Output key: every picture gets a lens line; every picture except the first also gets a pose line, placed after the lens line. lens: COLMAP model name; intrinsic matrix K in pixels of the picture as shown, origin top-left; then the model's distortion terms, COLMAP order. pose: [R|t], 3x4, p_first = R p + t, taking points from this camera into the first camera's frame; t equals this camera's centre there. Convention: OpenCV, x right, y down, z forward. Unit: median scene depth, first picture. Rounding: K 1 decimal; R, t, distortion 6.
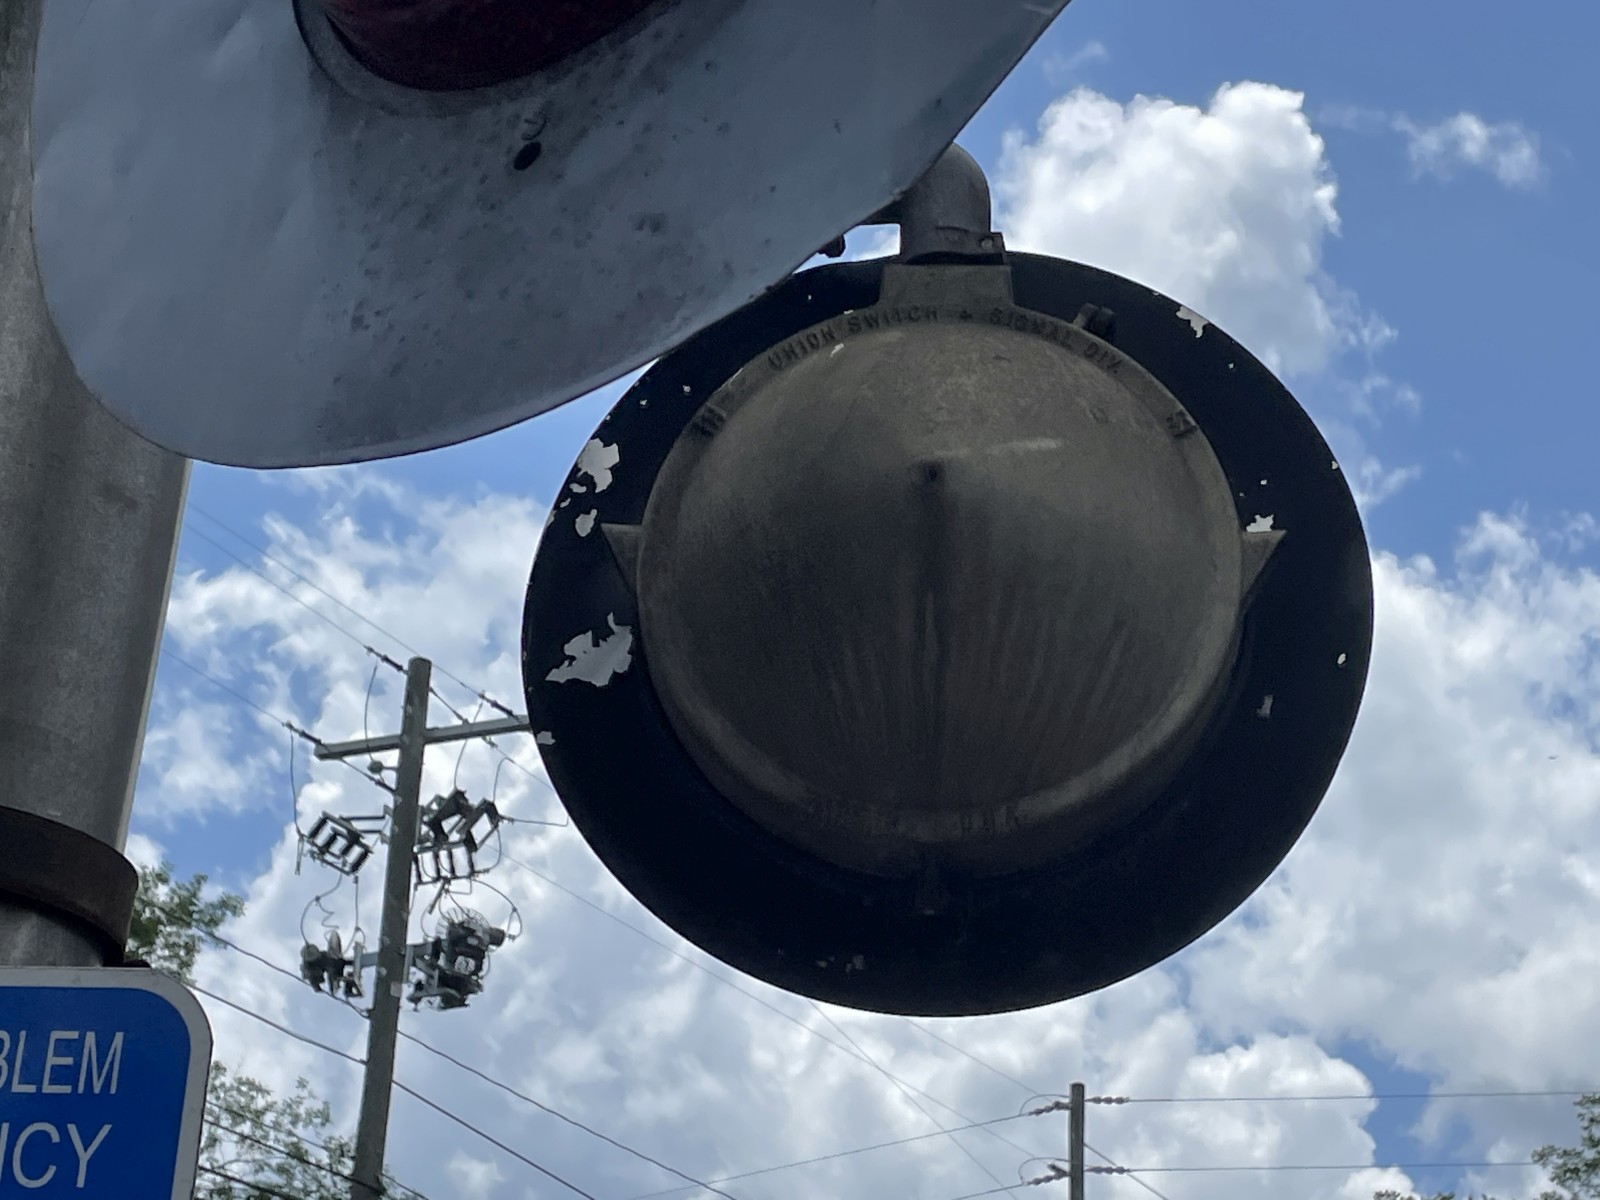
lens RADIAL K [[3030.7, 0, 800.0], [0, 3030.7, 600.0], [0, 0, 1]] dist [0.155034, -0.292656]
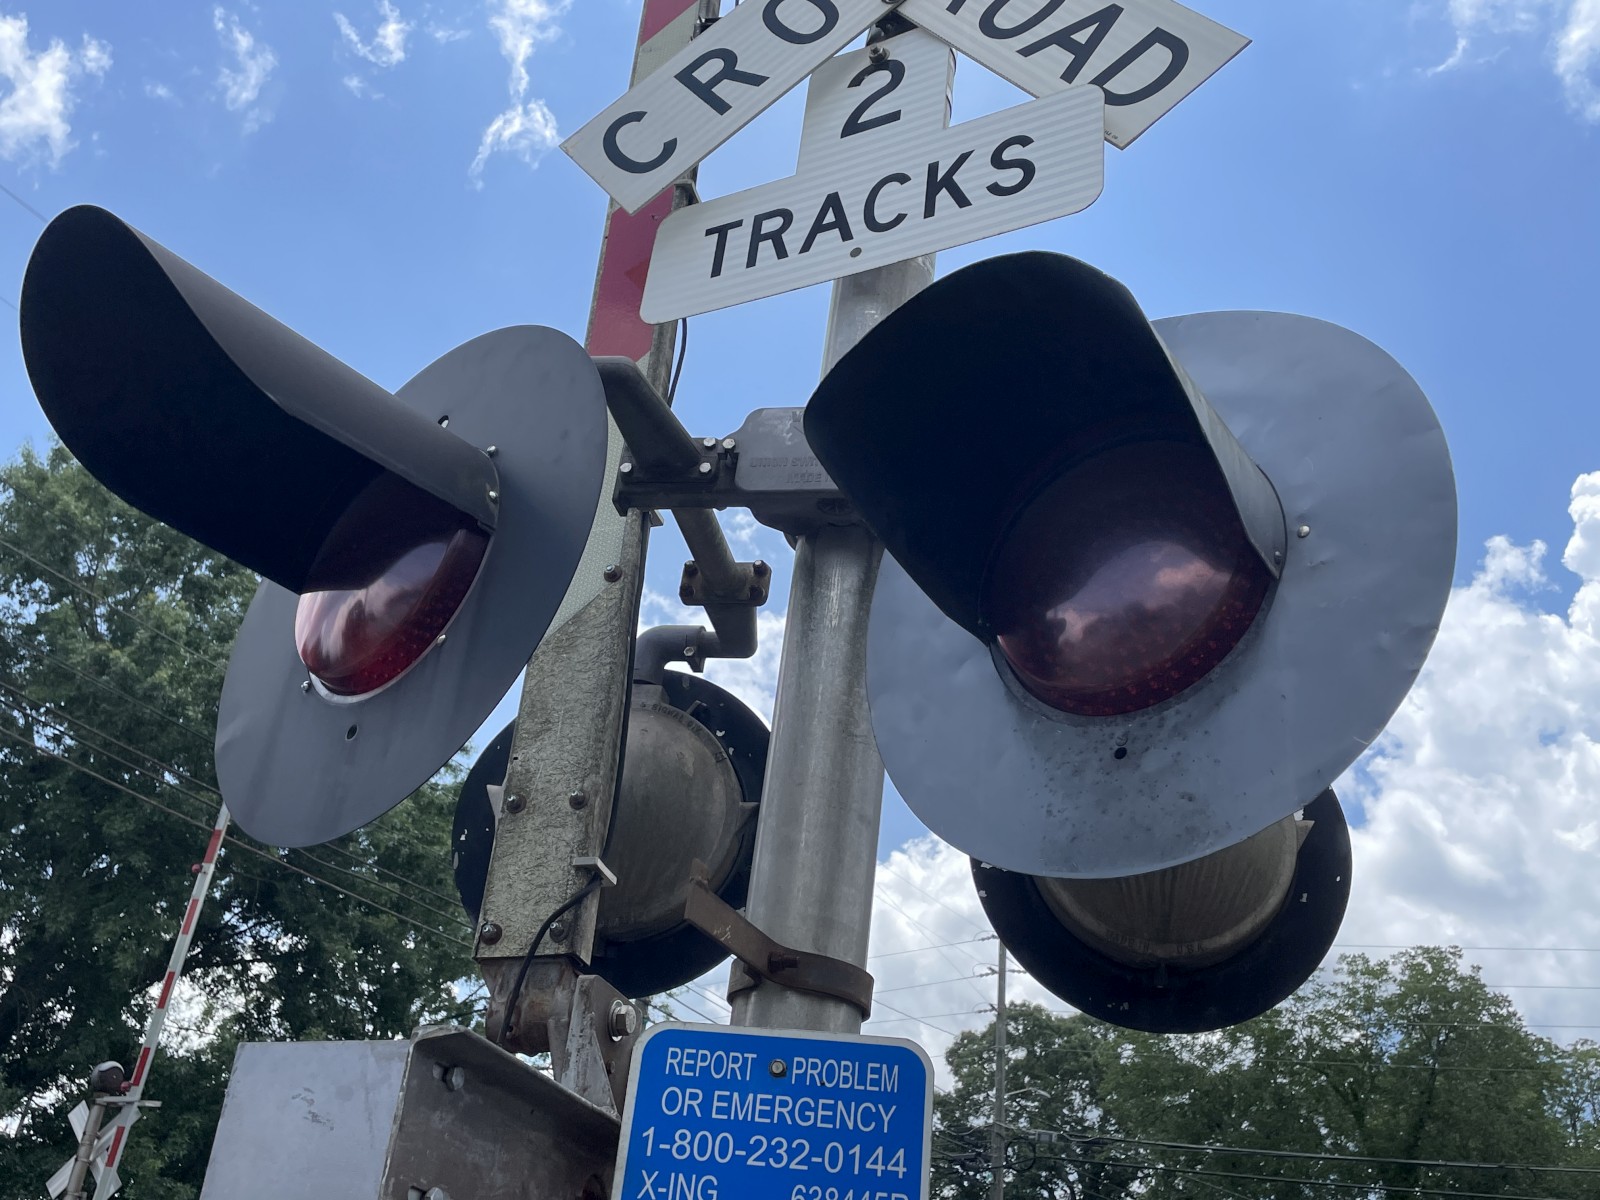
lens RADIAL K [[1539.2, 0, 819.0], [0, 1539.2, 591.9], [0, 0, 1]] dist [0.094217, -0.126443]
pose [[0.998759, 0.038465, -0.031647, -0.243595], [-0.039925, 0.998102, -0.046892, -0.166741], [0.029783, 0.048097, 0.998399, -0.248874]]
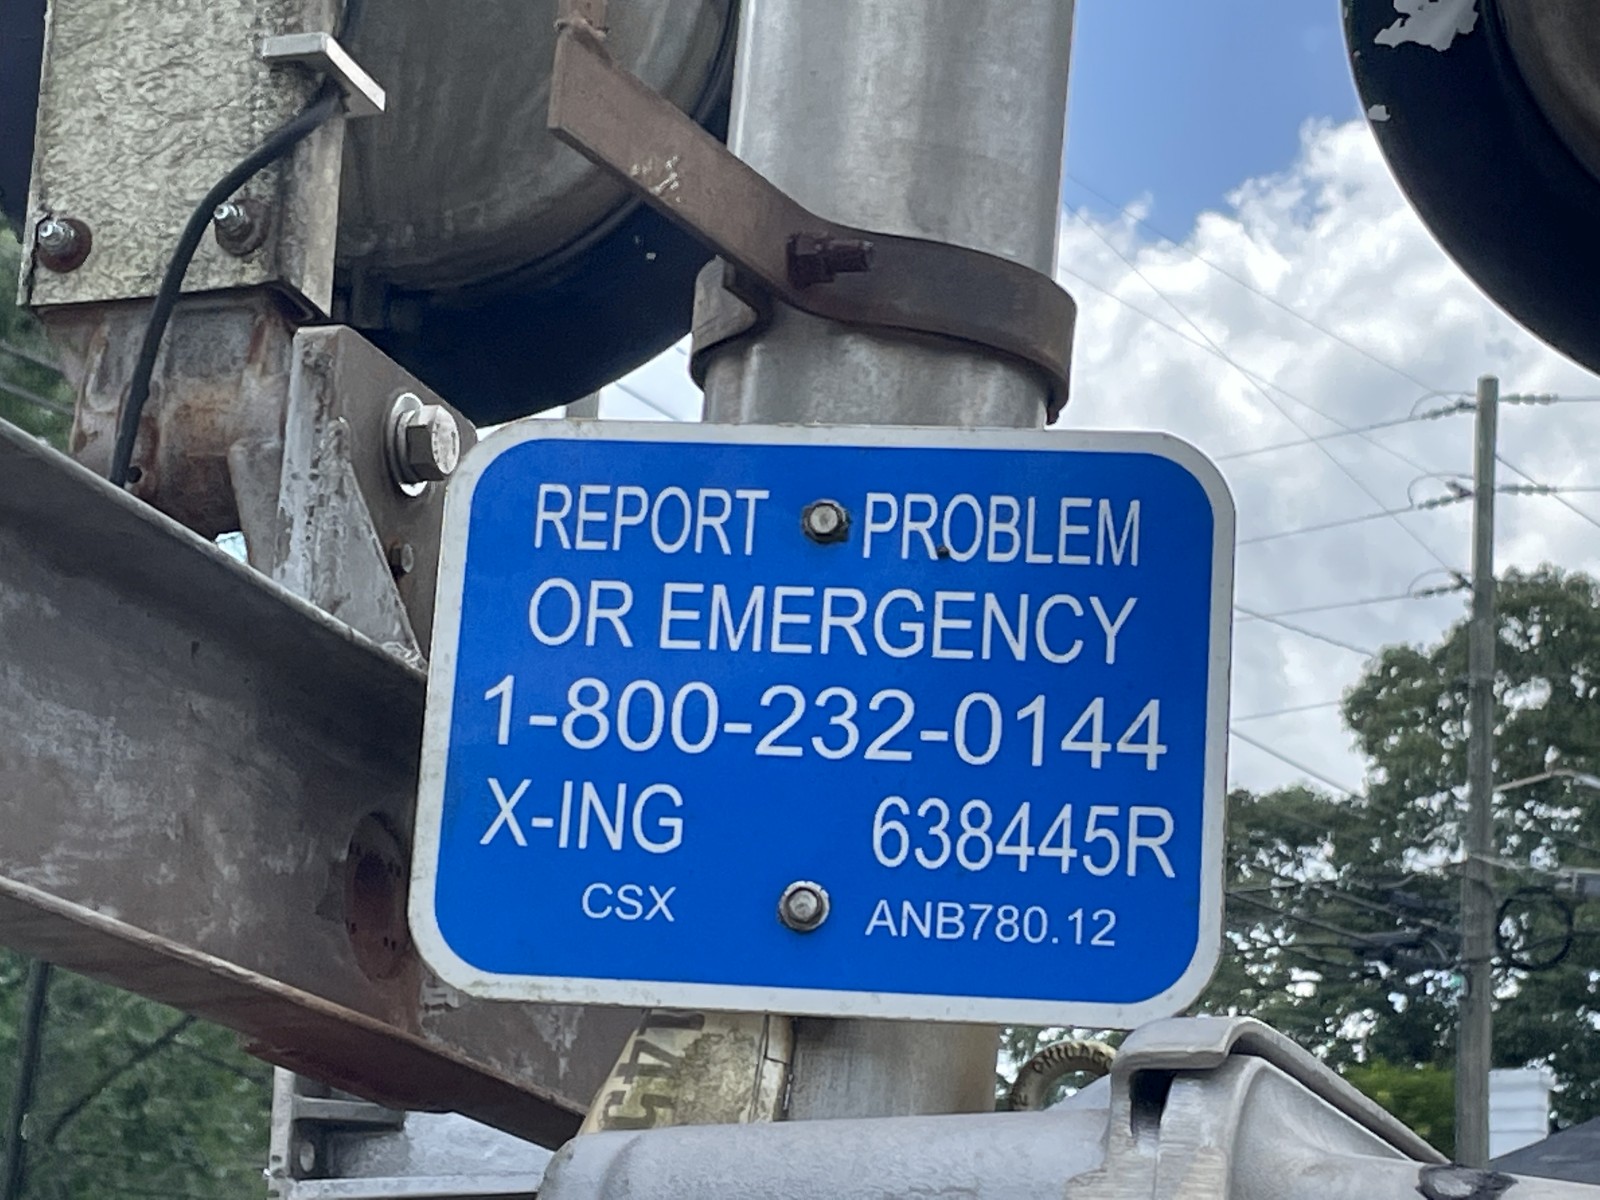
lens RADIAL K [[4058.6, 0, 855.6], [0, 4058.6, 594.7], [0, 0, 1]] dist [0.209173, -1.117299]
pose [[0.998119, 0.005489, -0.061065, -0.217421], [0.007470, 0.977678, 0.209977, -0.086380], [0.060855, -0.210039, 0.975797, -0.210003]]
